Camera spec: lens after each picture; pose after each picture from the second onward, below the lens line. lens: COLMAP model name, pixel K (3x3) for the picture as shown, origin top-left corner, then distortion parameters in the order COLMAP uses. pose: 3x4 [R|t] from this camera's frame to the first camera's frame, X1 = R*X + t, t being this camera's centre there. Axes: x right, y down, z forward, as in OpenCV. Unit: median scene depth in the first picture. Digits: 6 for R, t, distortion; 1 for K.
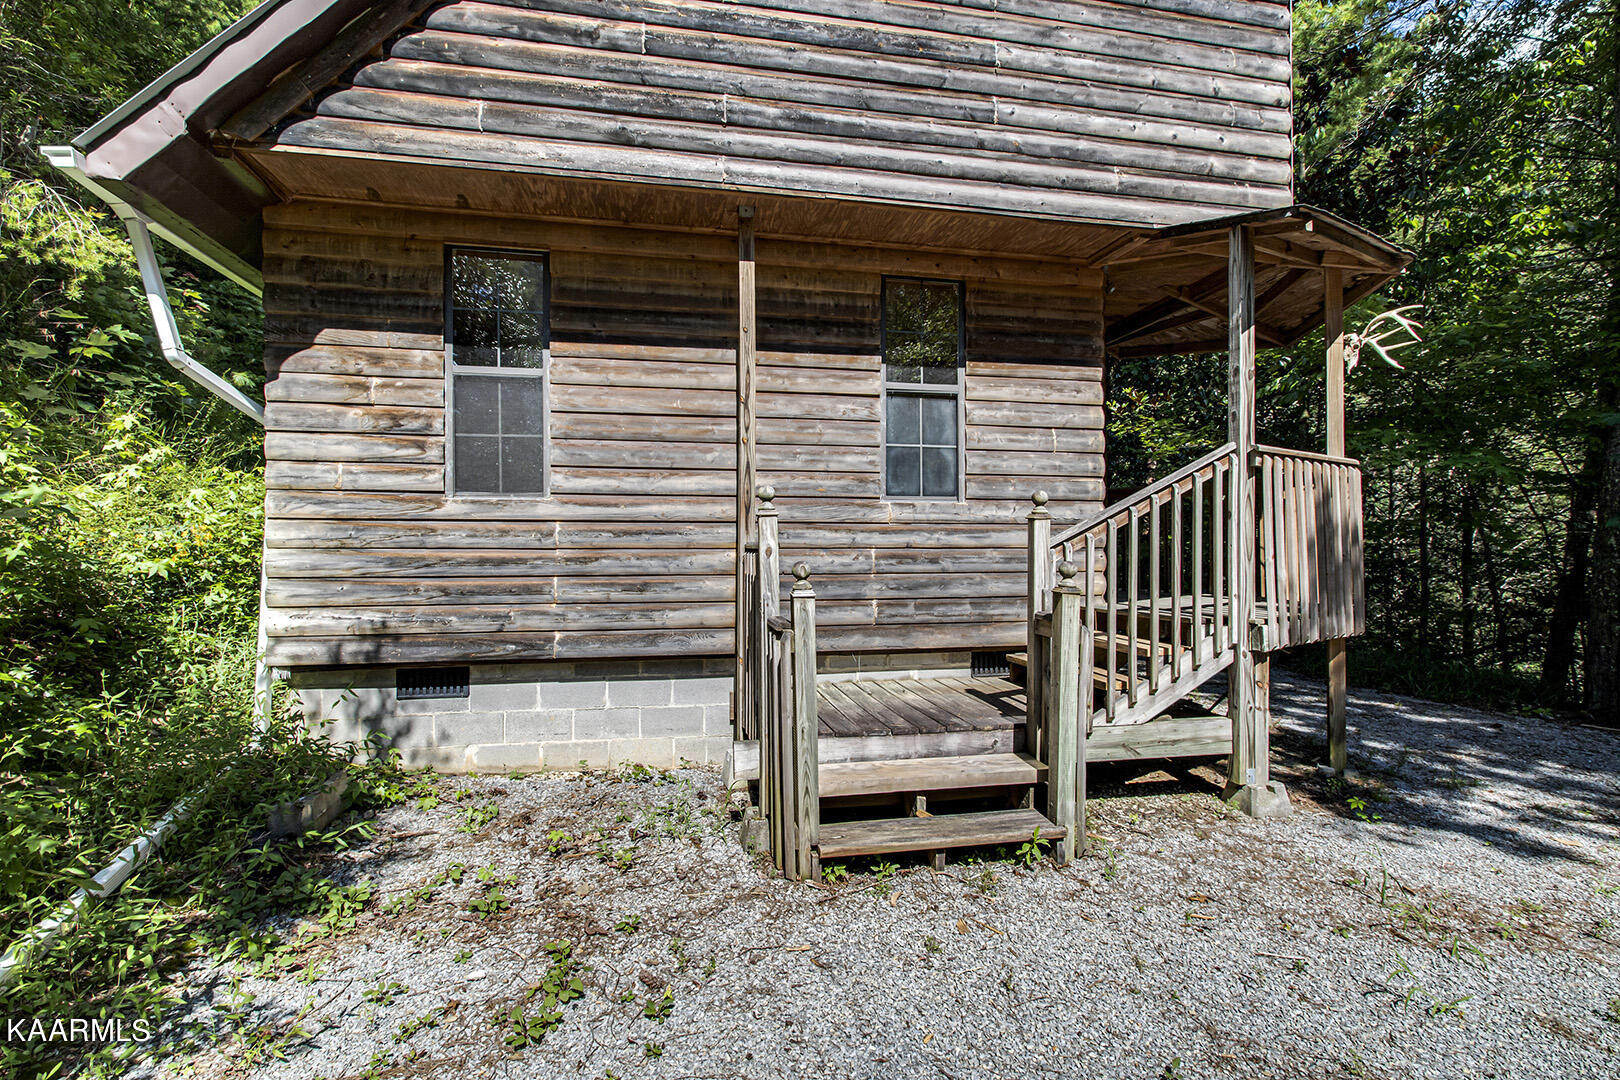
lens RADIAL K [[821.3, 0, 810.2], [0, 821.3, 538.1], [0, 0, 1]] dist [-0.016126, 0.003681]
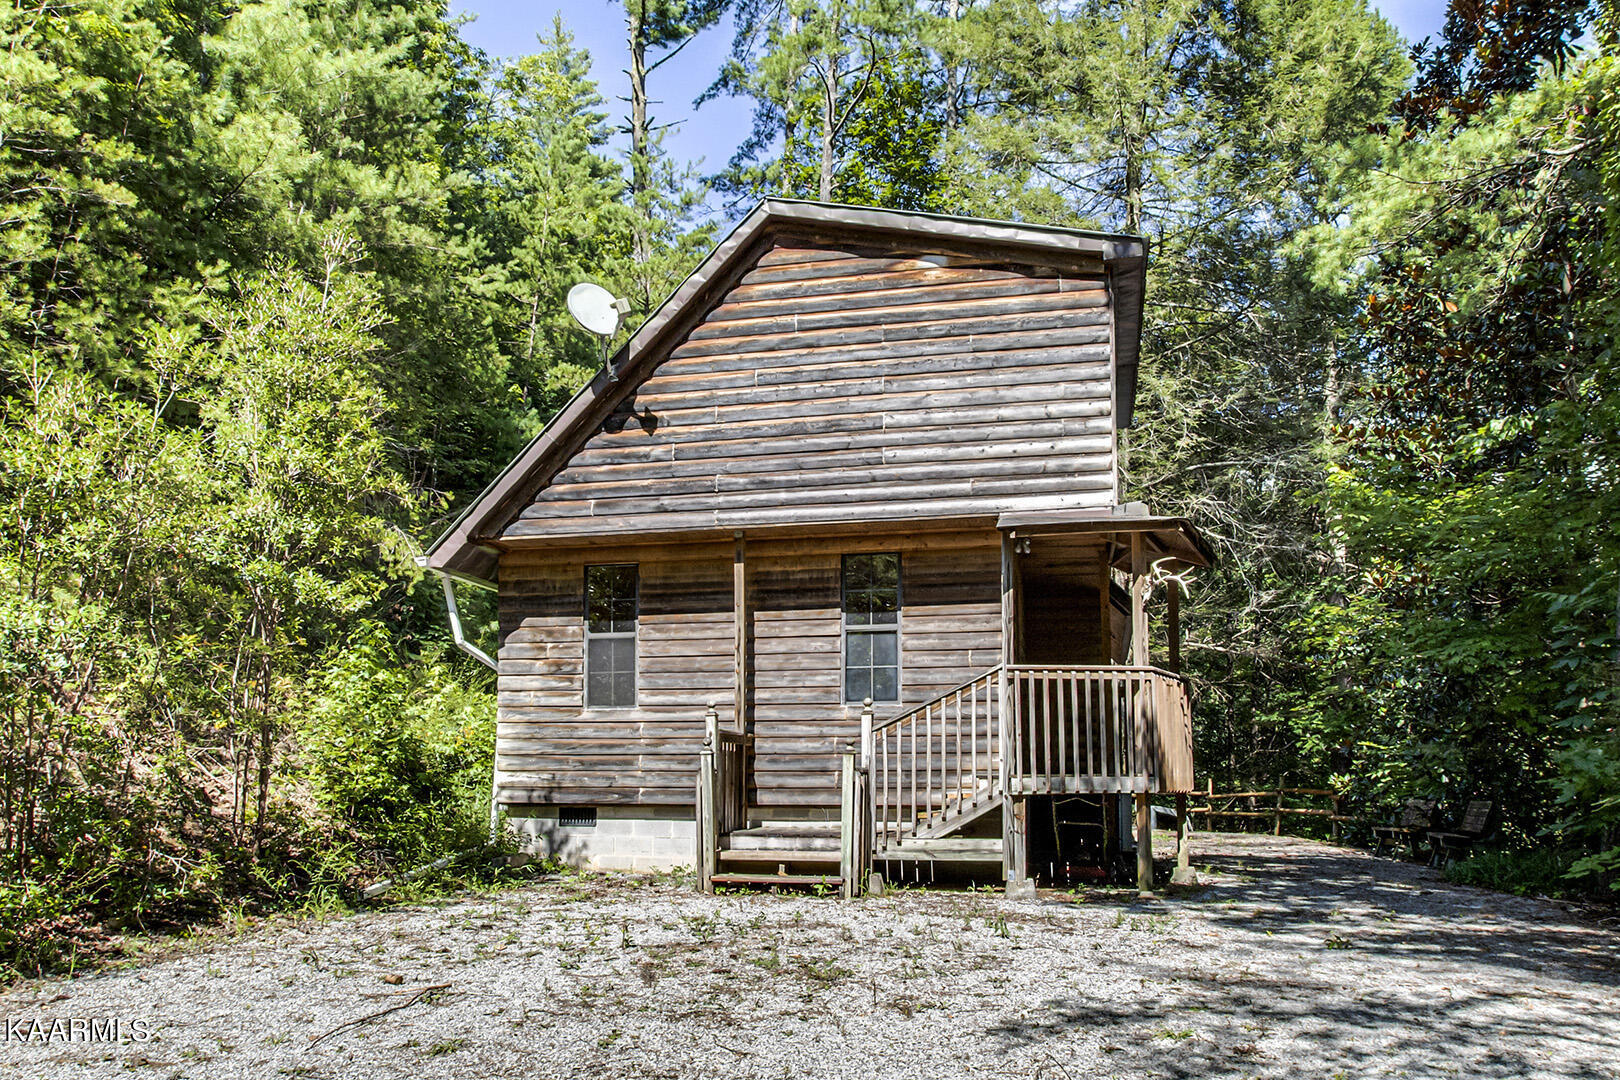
lens RADIAL K [[1775.2, 0, 808.7], [0, 1775.2, 538.2], [0, 0, 1]] dist [-0.150718, 0.000000]
pose [[0.898644, -0.065041, -0.433830, 1.621906], [0.004187, 0.990174, -0.139775, 0.116605], [0.438659, 0.123792, 0.890087, -2.160470]]
